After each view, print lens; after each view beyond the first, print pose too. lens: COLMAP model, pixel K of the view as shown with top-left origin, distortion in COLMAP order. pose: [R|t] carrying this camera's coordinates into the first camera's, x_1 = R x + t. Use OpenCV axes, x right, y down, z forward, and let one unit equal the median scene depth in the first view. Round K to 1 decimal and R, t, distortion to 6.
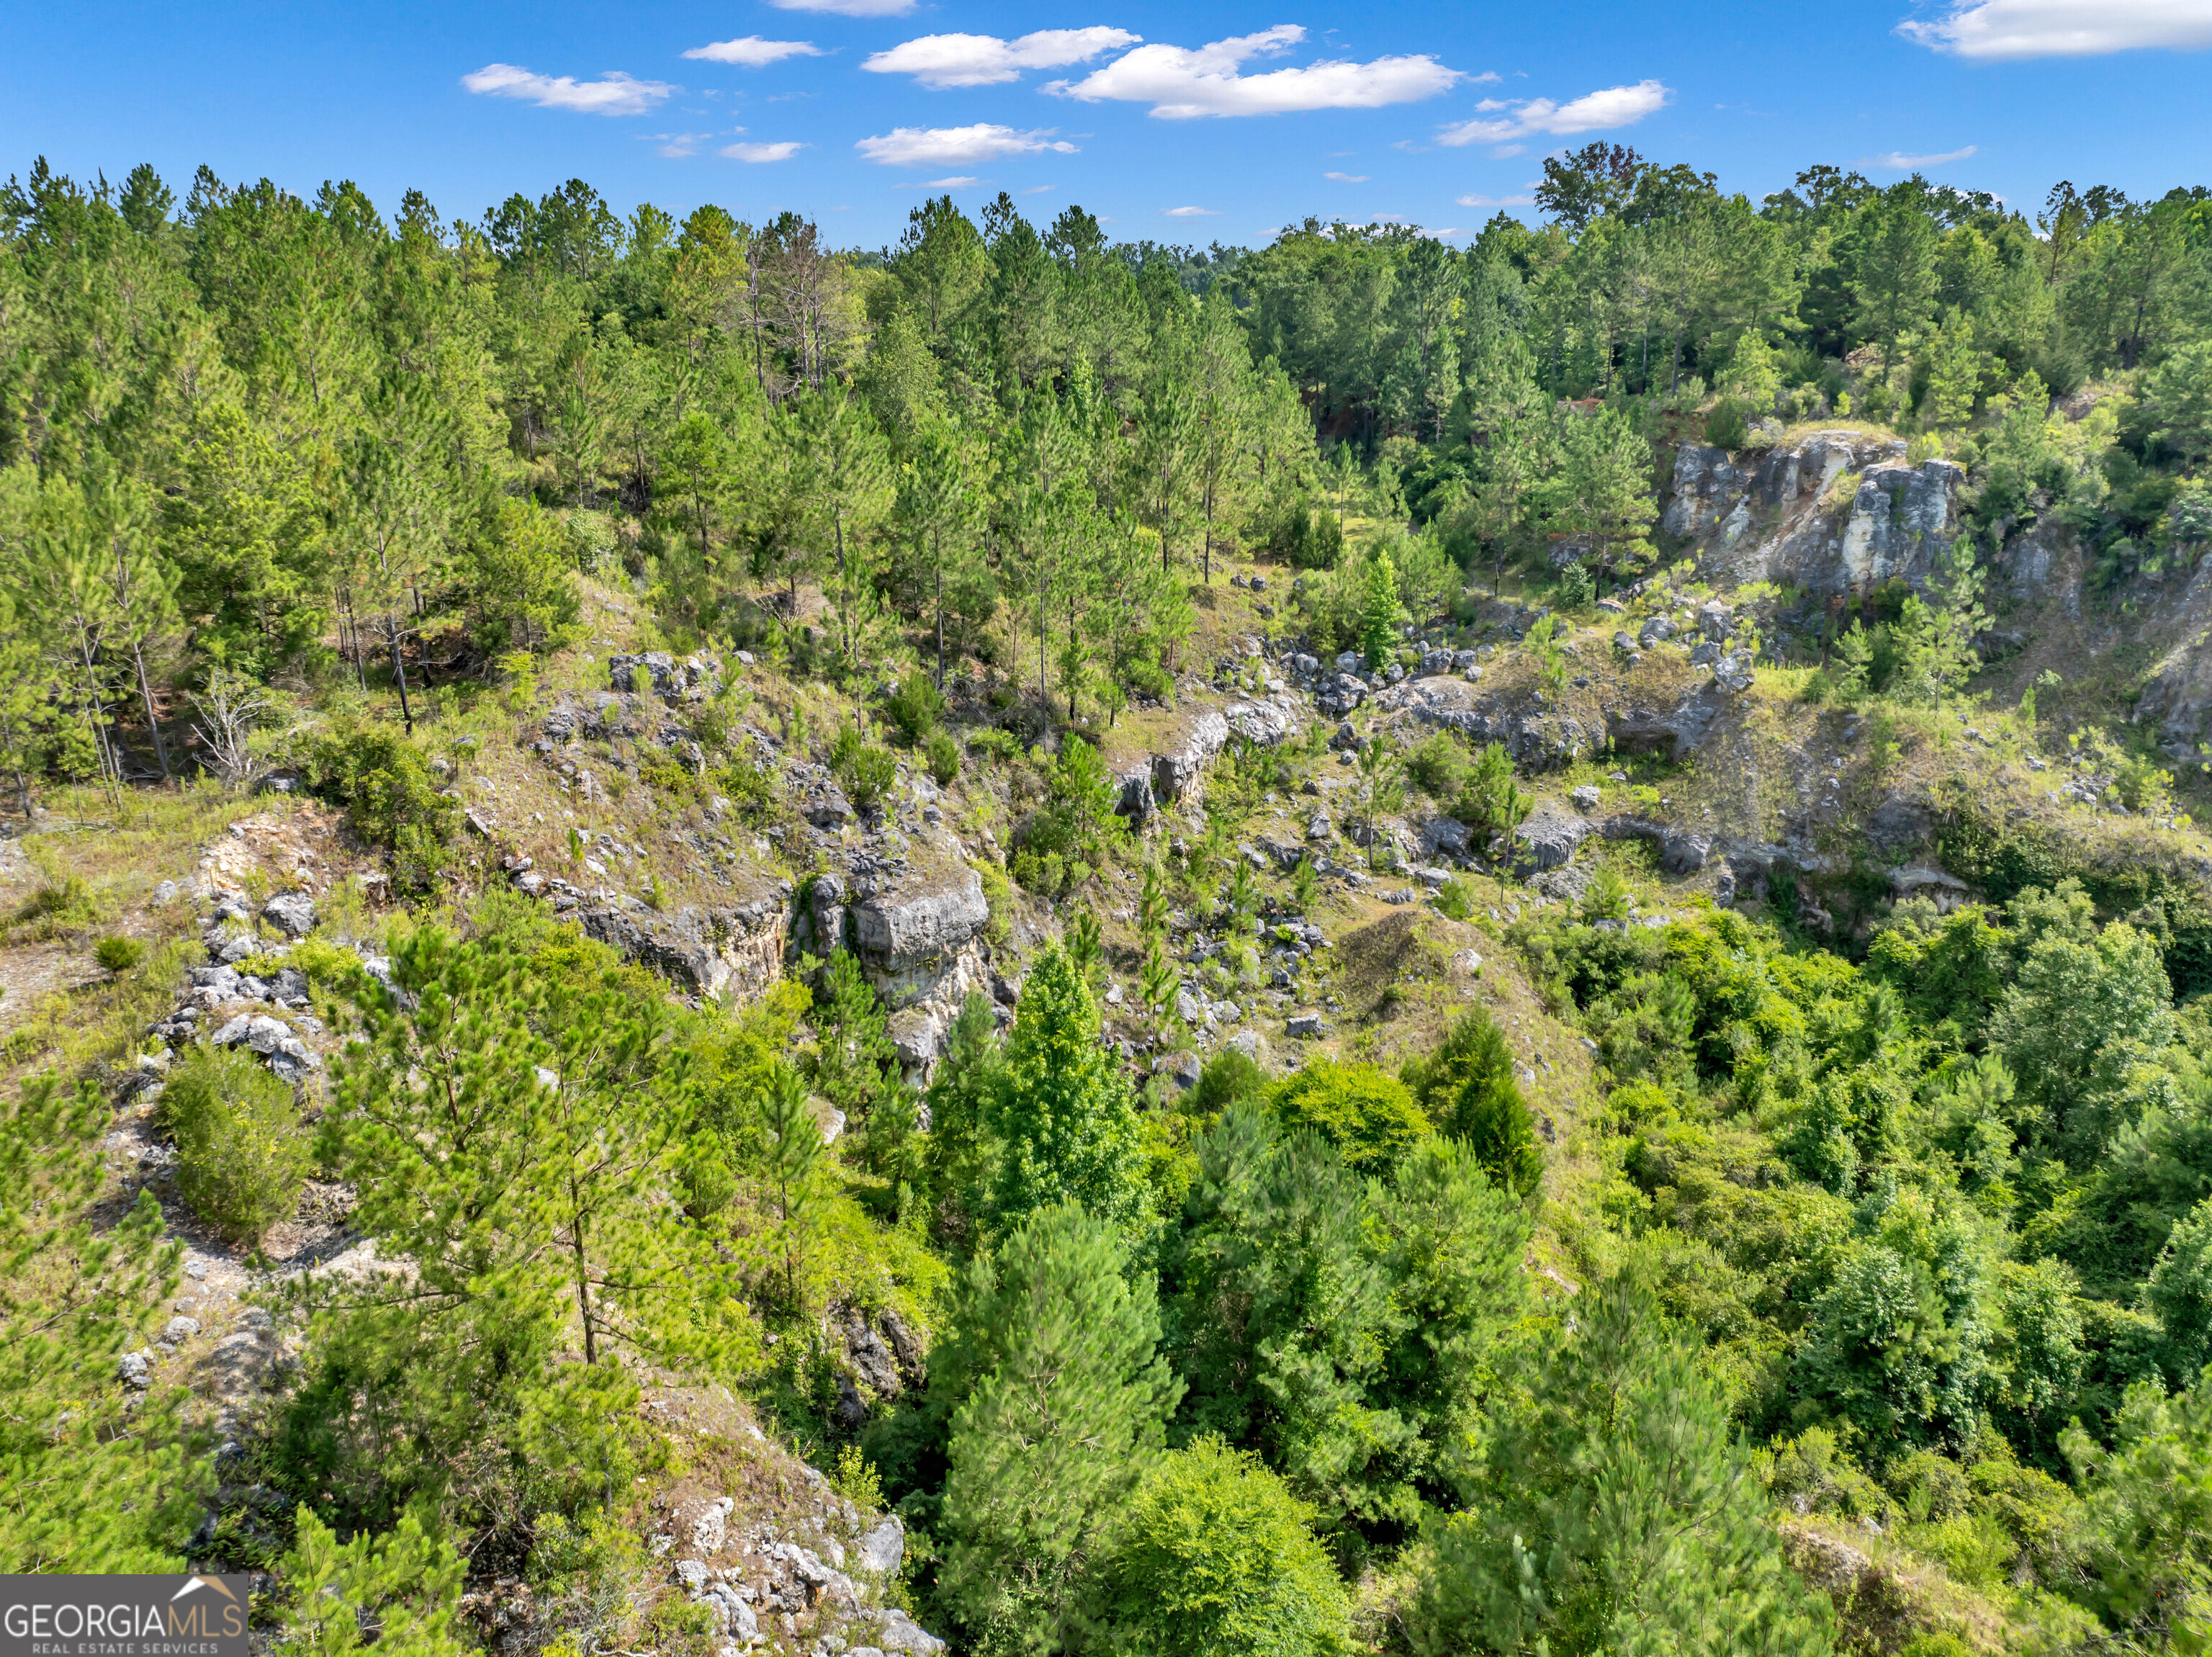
lens RADIAL K [[1551.7, 0, 1117.2], [0, 1551.7, 826.9], [0, 0, 1]] dist [-0.043599, 0.011628]
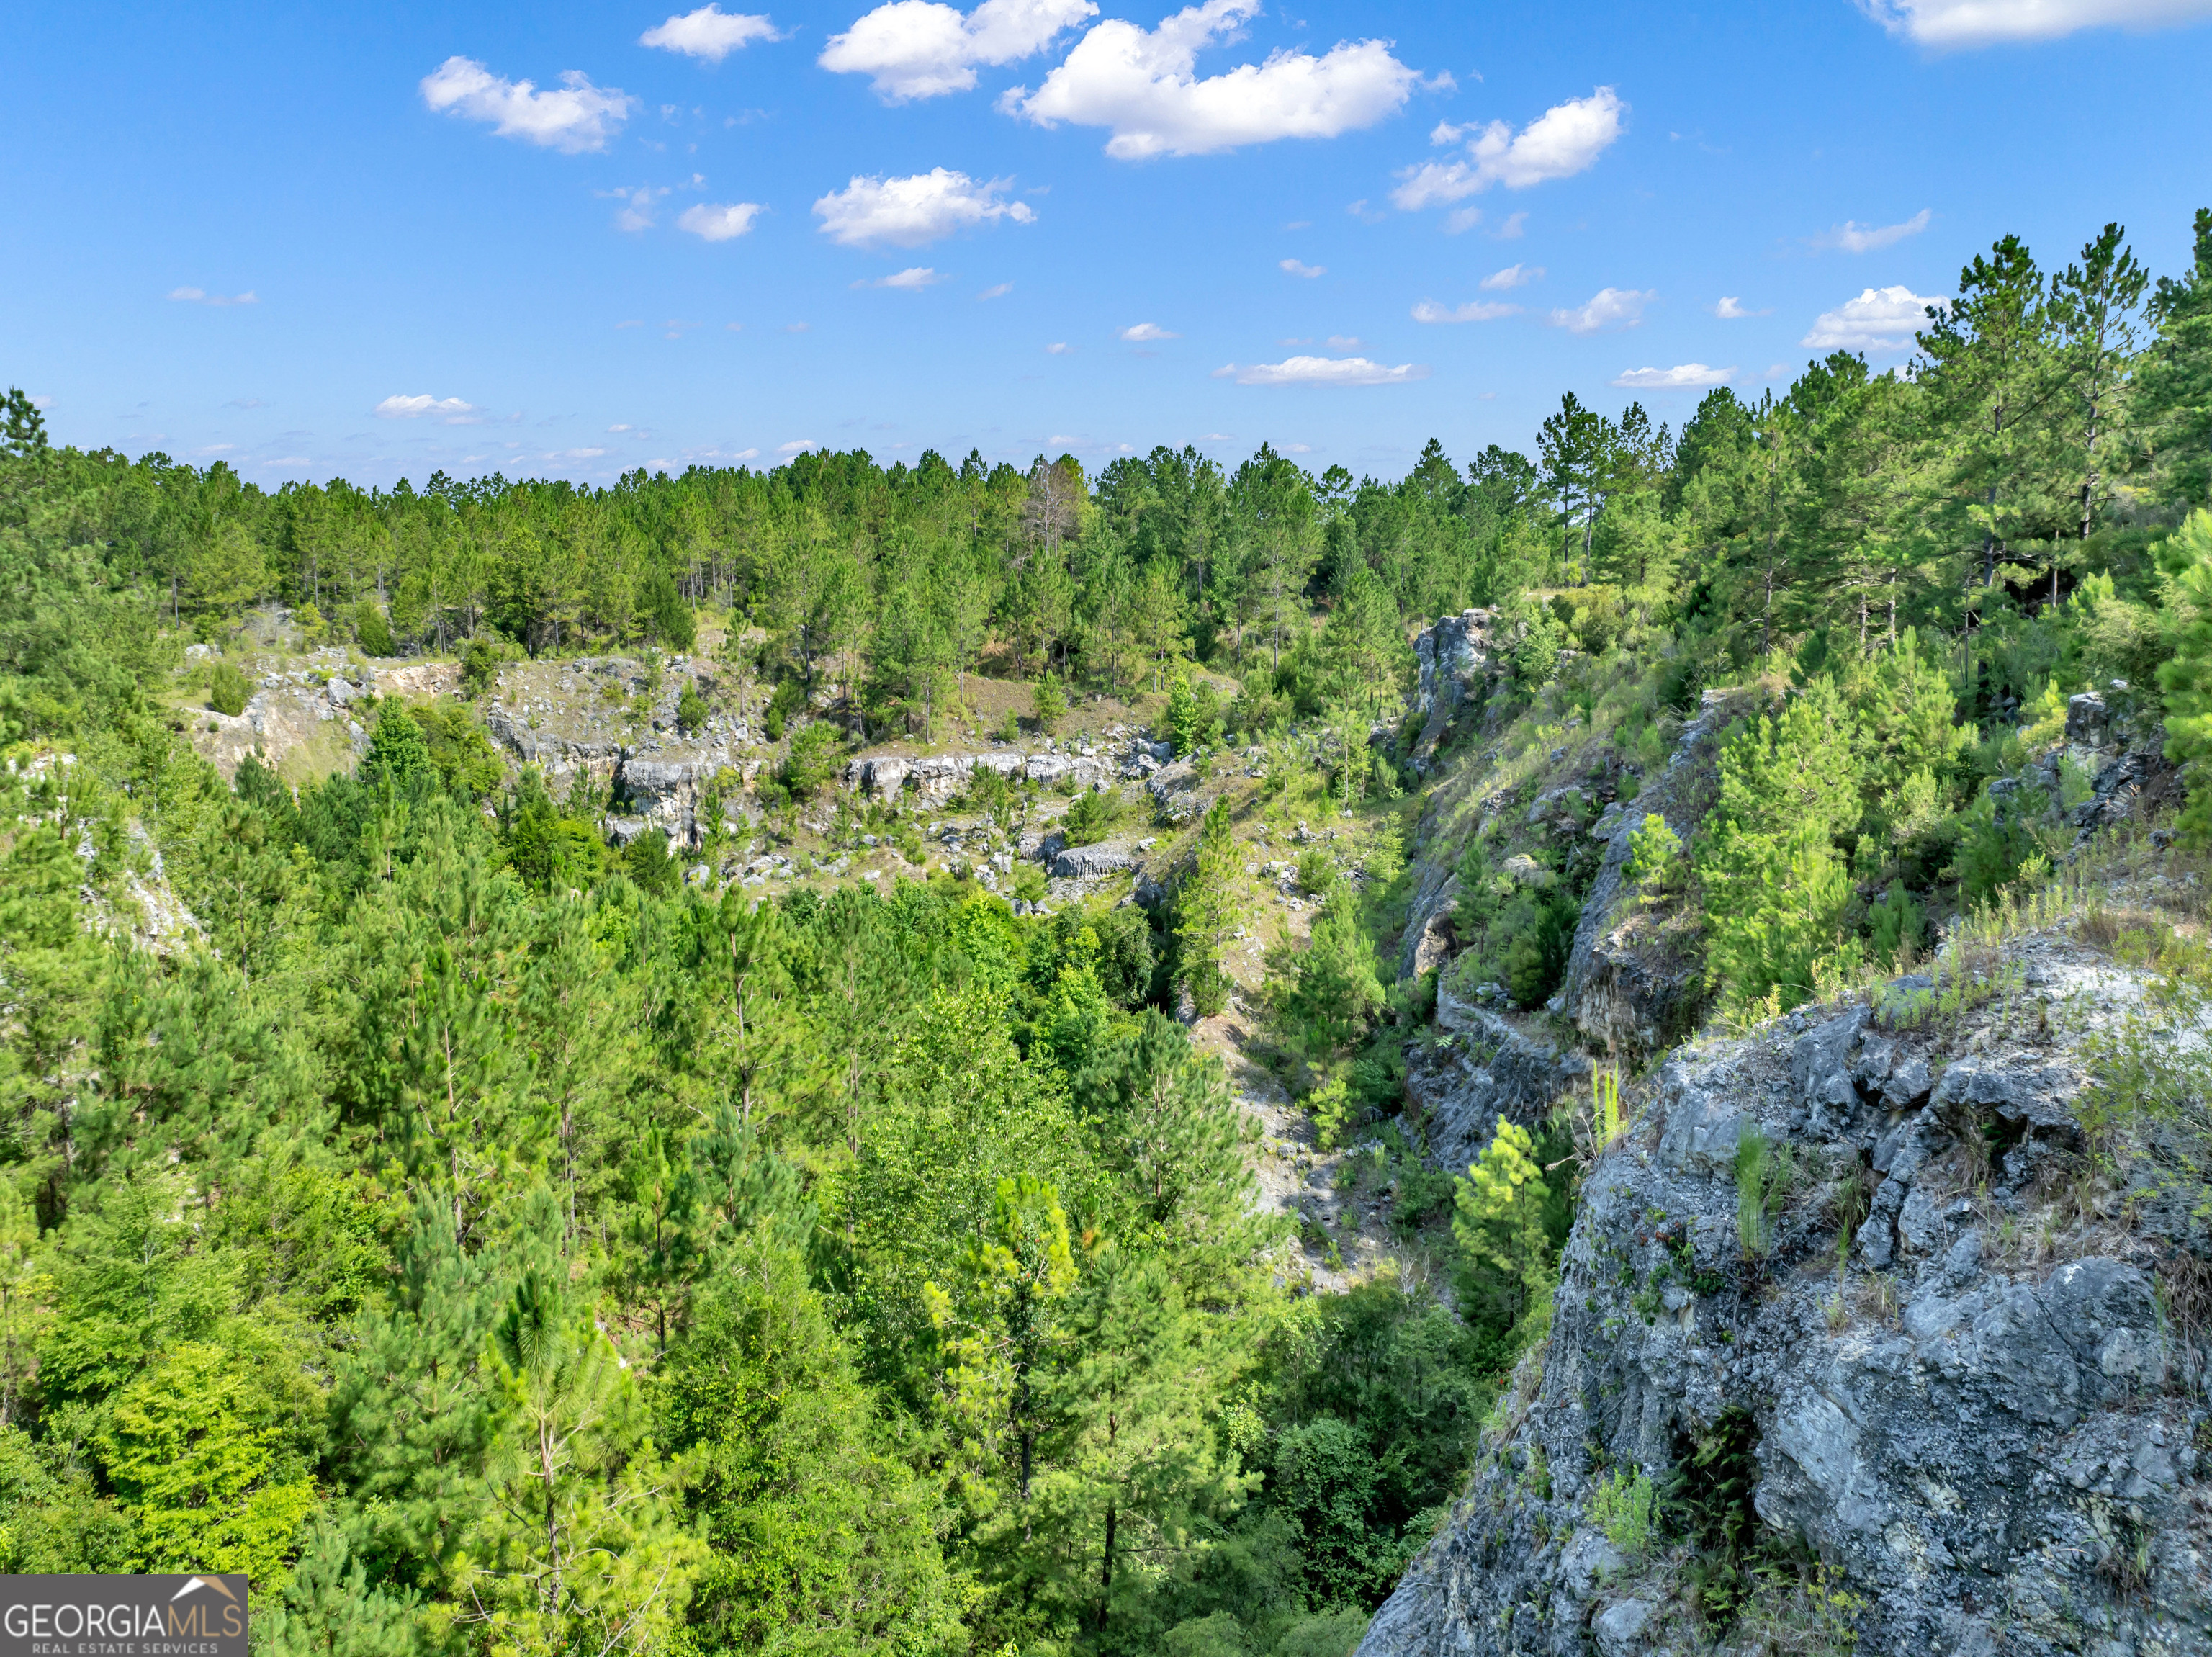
lens RADIAL K [[1551.7, 0, 1123.4], [0, 1551.7, 836.5], [0, 0, 1]] dist [-0.043599, 0.011628]
pose [[0.572727, 0.142619, -0.807245, 1.392113], [-0.276524, 0.960642, -0.026469, 0.014832], [0.771698, 0.238382, 0.589623, 0.207650]]
